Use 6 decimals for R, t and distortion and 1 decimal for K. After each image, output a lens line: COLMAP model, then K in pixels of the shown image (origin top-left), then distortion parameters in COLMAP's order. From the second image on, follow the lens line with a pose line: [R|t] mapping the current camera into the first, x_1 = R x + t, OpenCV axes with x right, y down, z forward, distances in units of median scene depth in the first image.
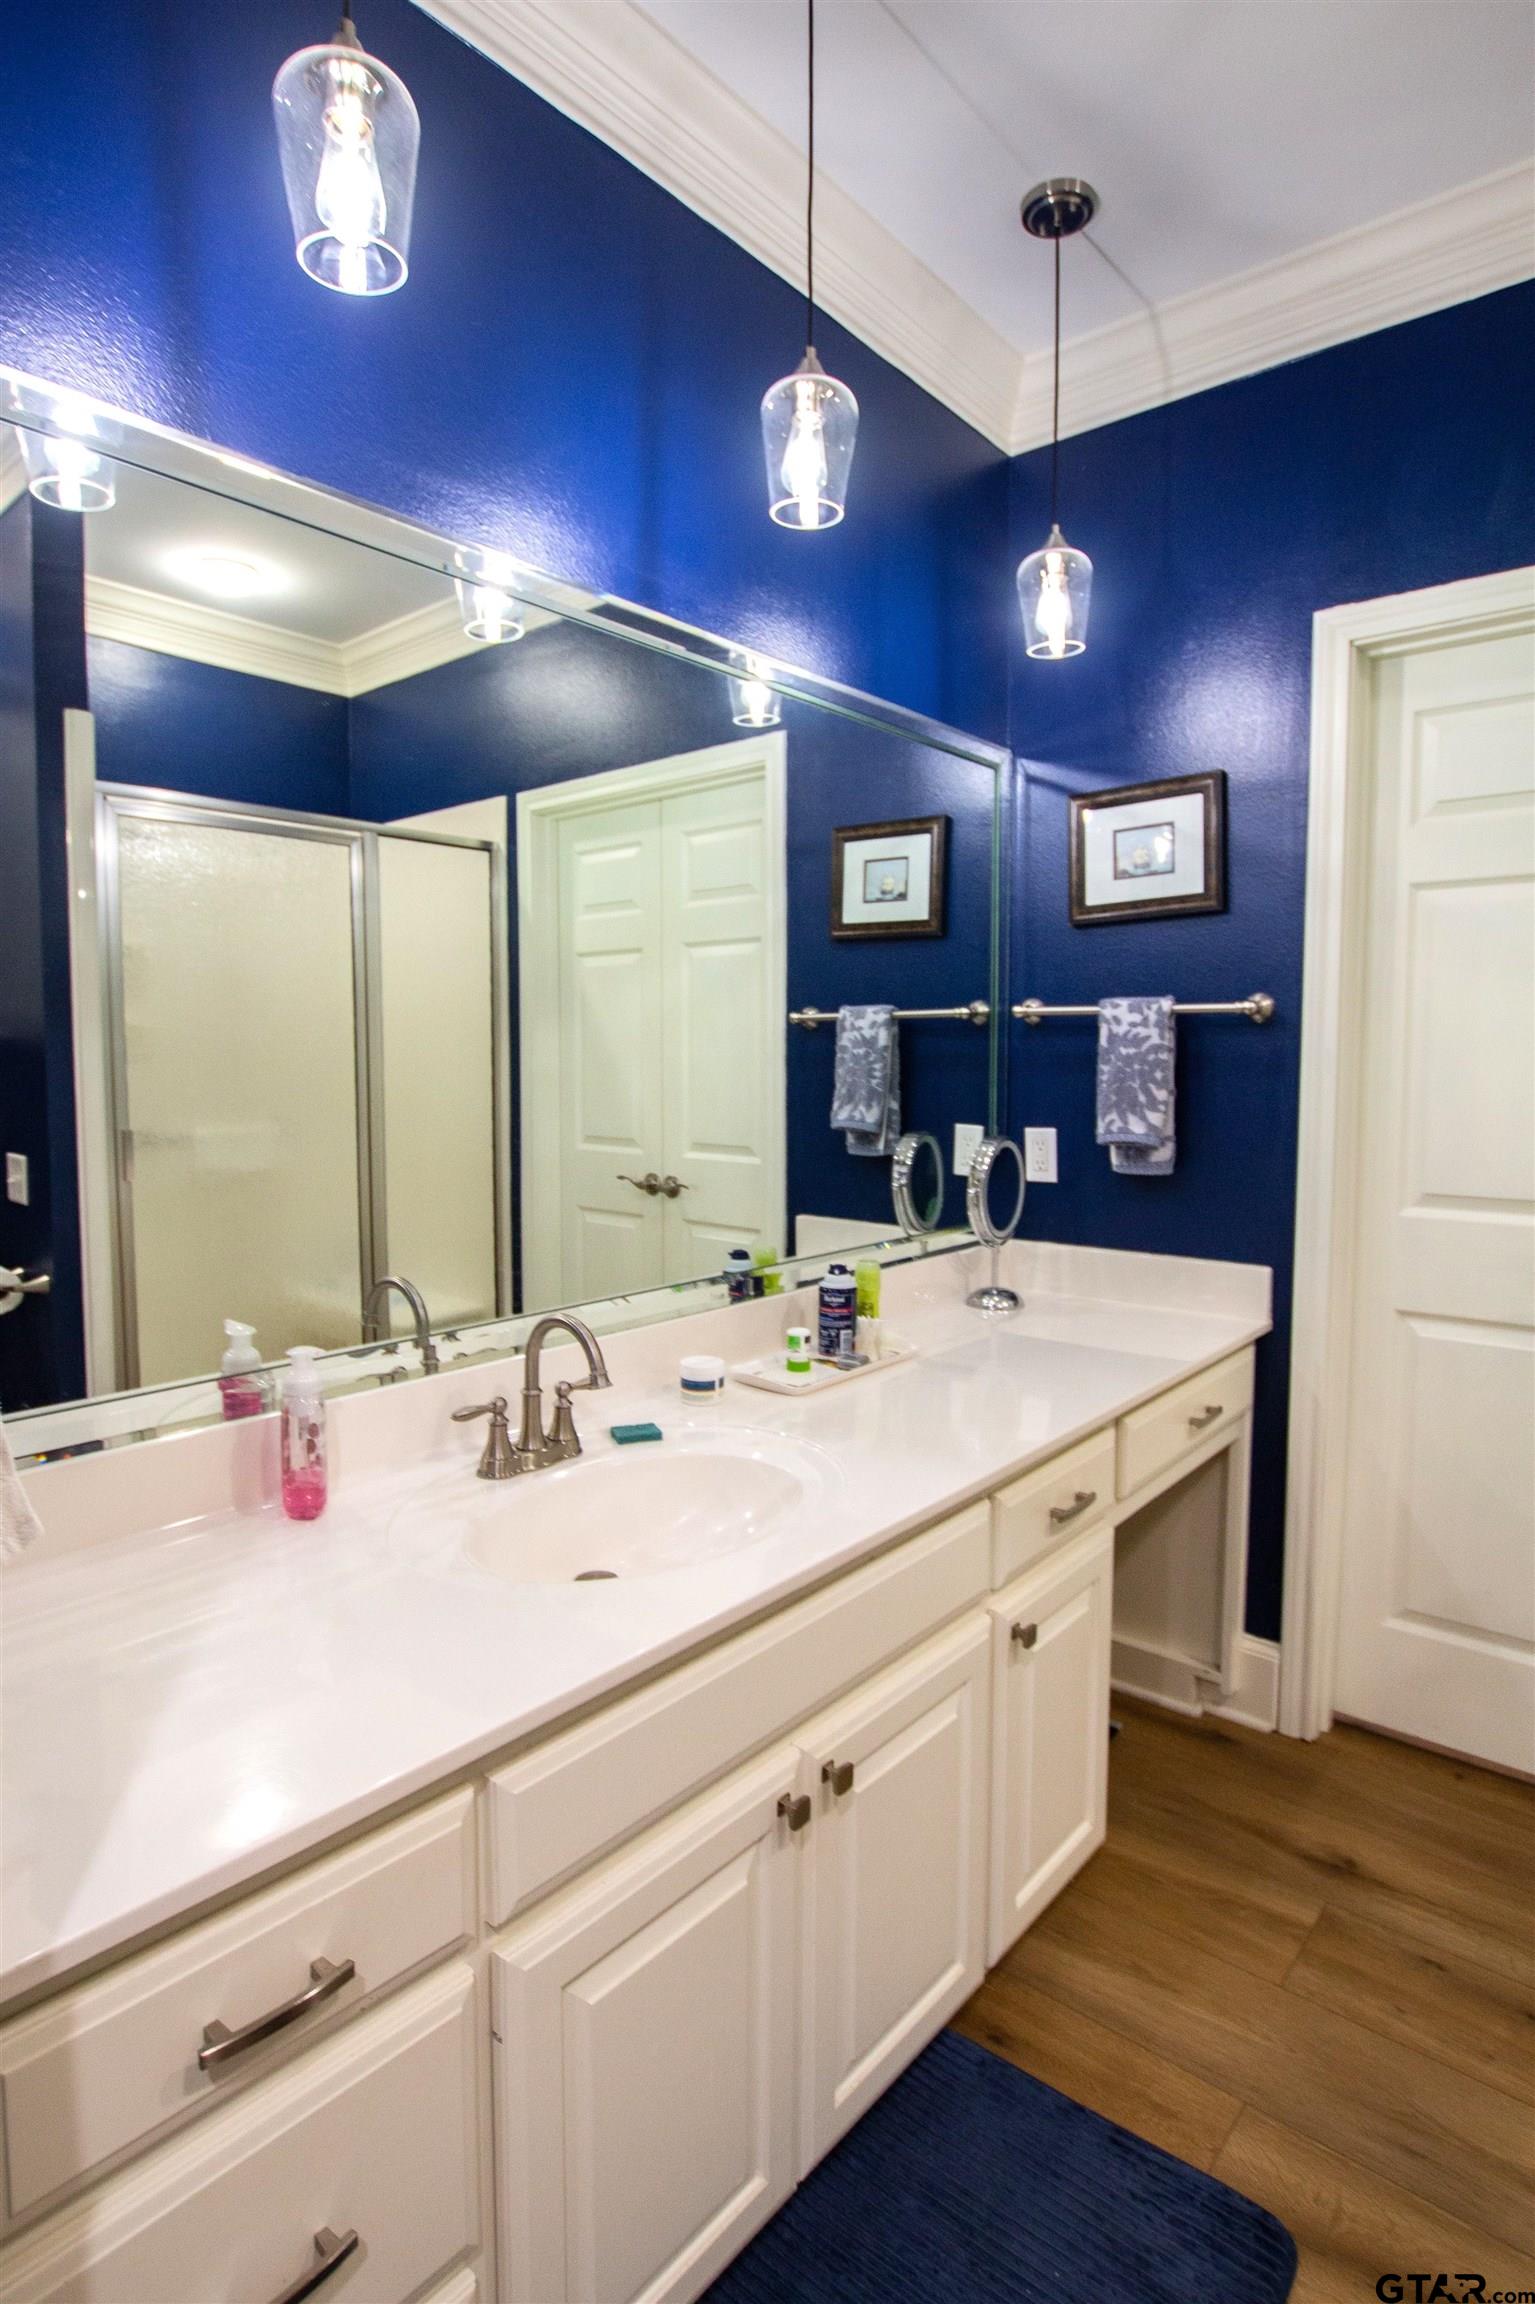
lens RADIAL K [[1241.0, 0, 756.9], [0, 1241.0, 1137.7], [0, 0, 1]] dist [-0.013917, 0.002342]
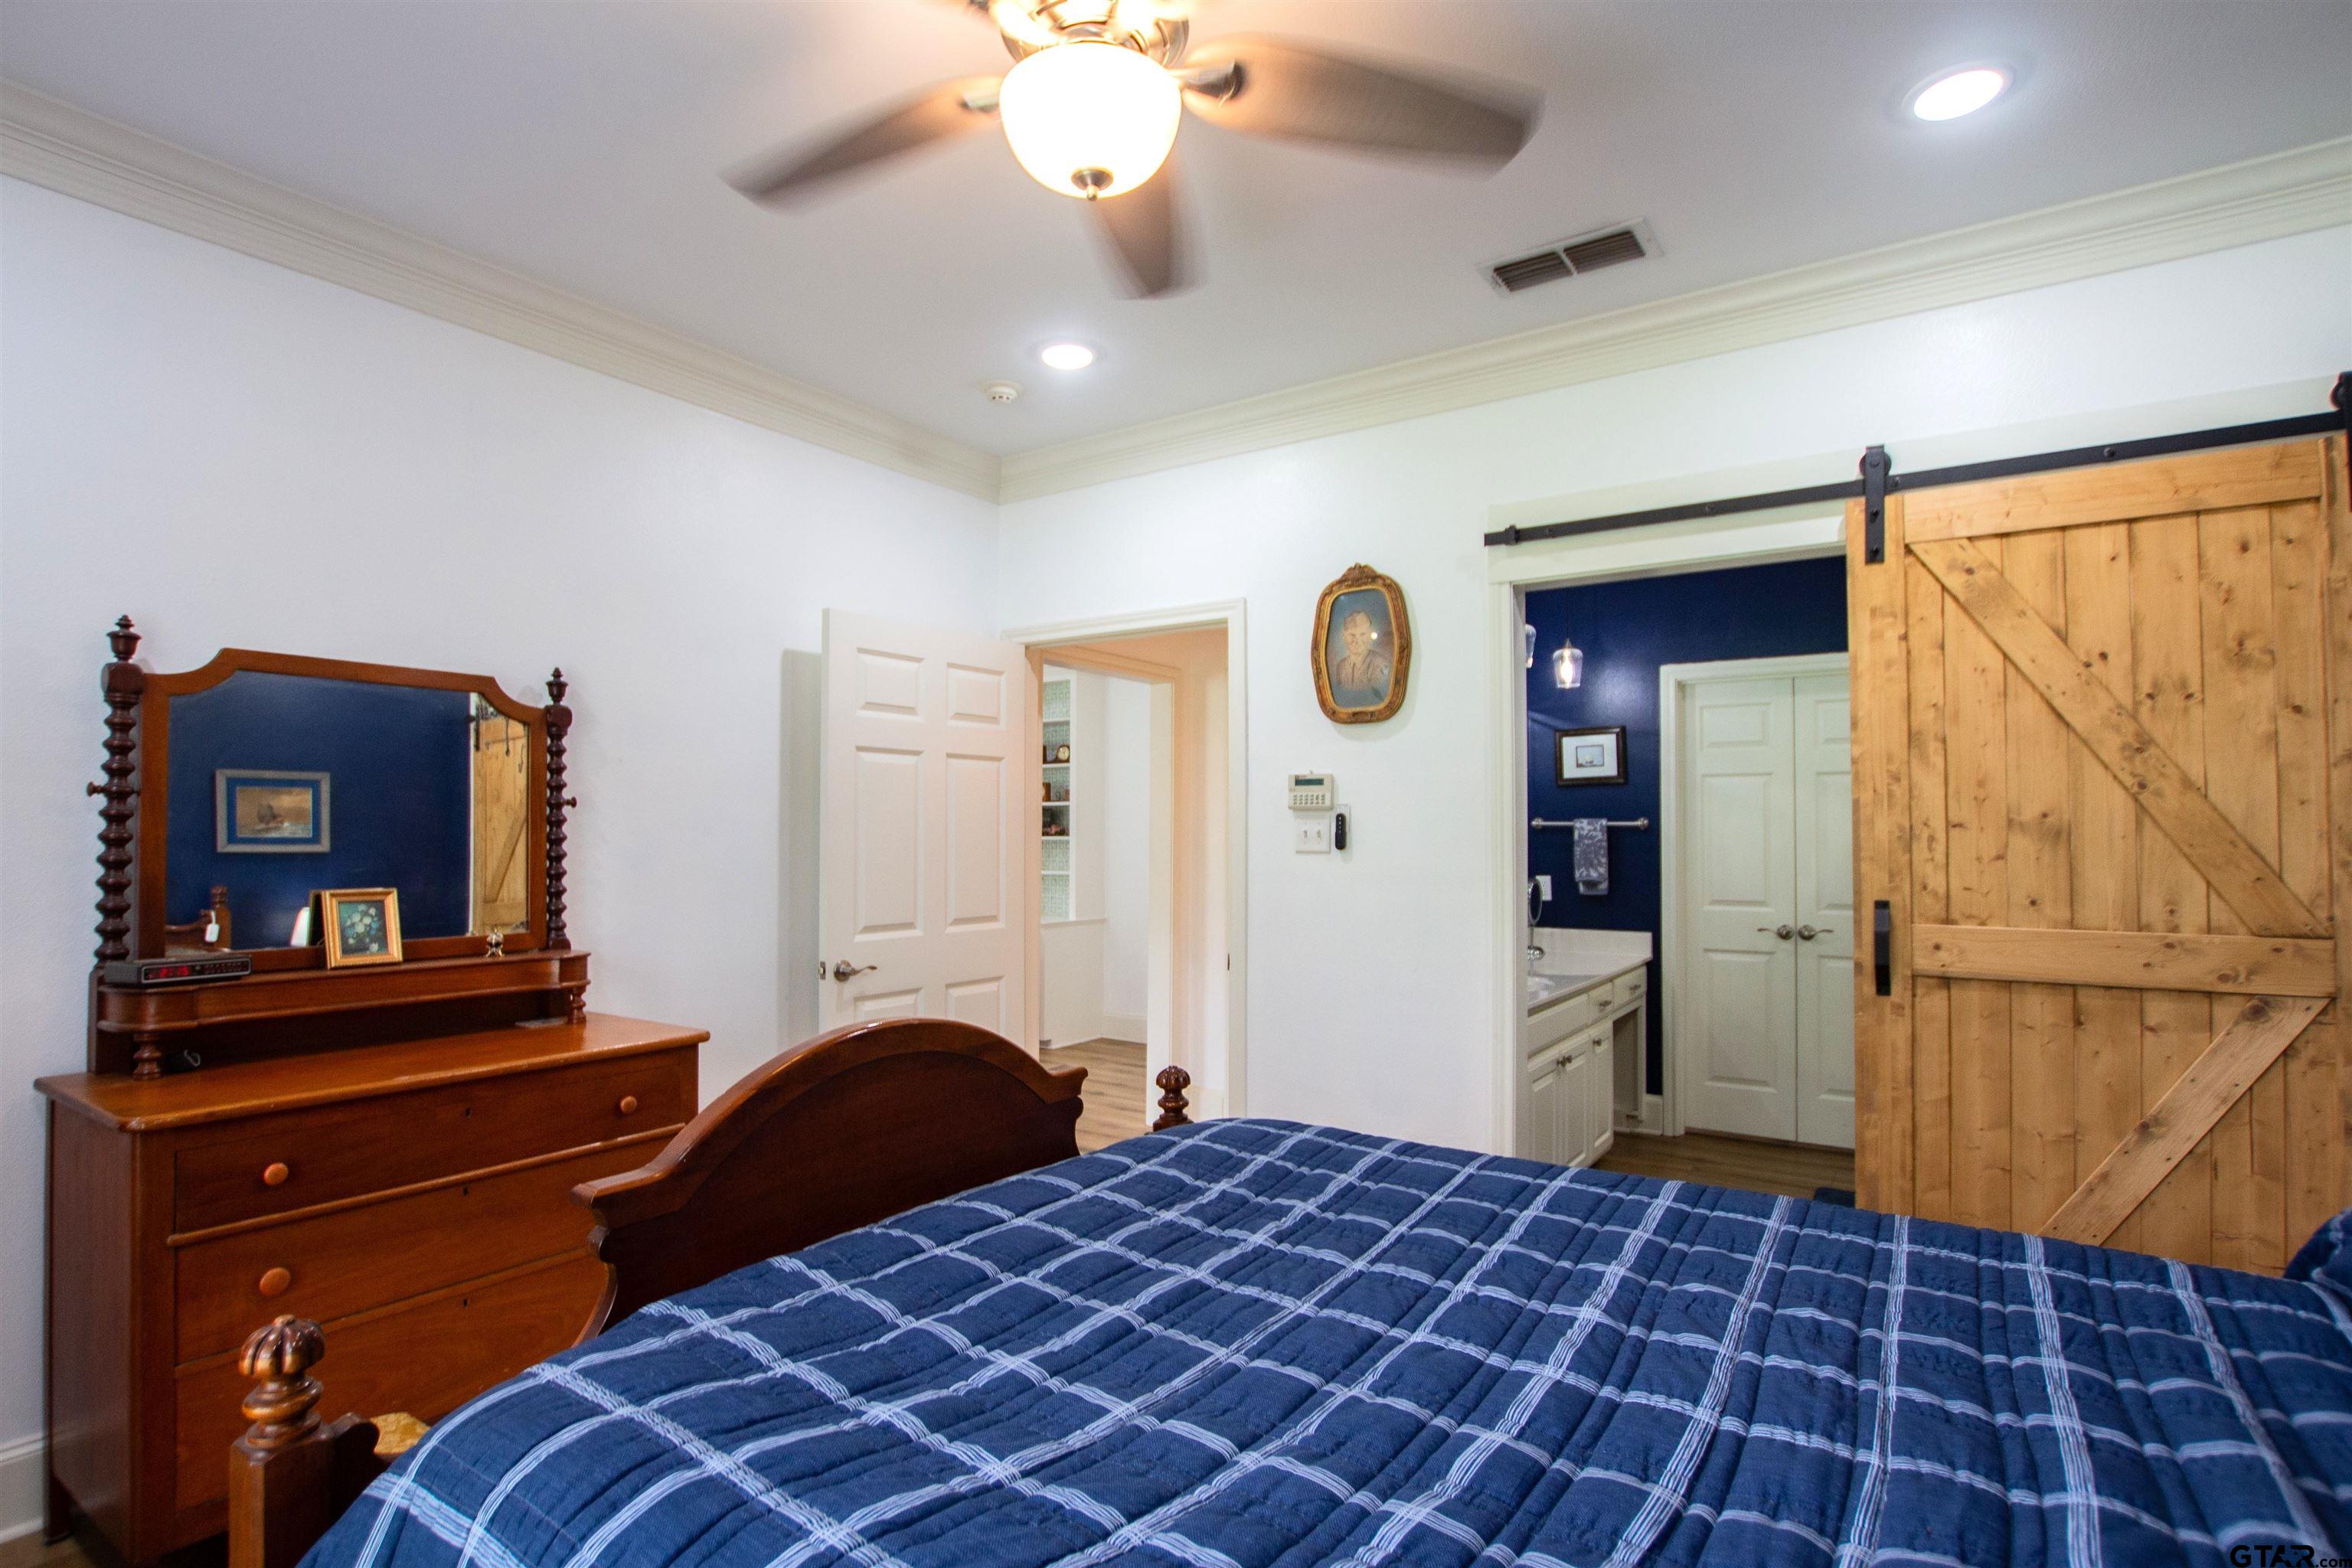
lens RADIAL K [[1149.3, 0, 1177.5], [0, 1149.3, 793.9], [0, 0, 1]] dist [-0.022239, -0.002097]
pose [[0.993986, 0.000078, 0.109509, -0.735187], [0.009643, 0.996053, -0.088236, 0.024775], [-0.109083, 0.088762, 0.990062, -1.106143]]
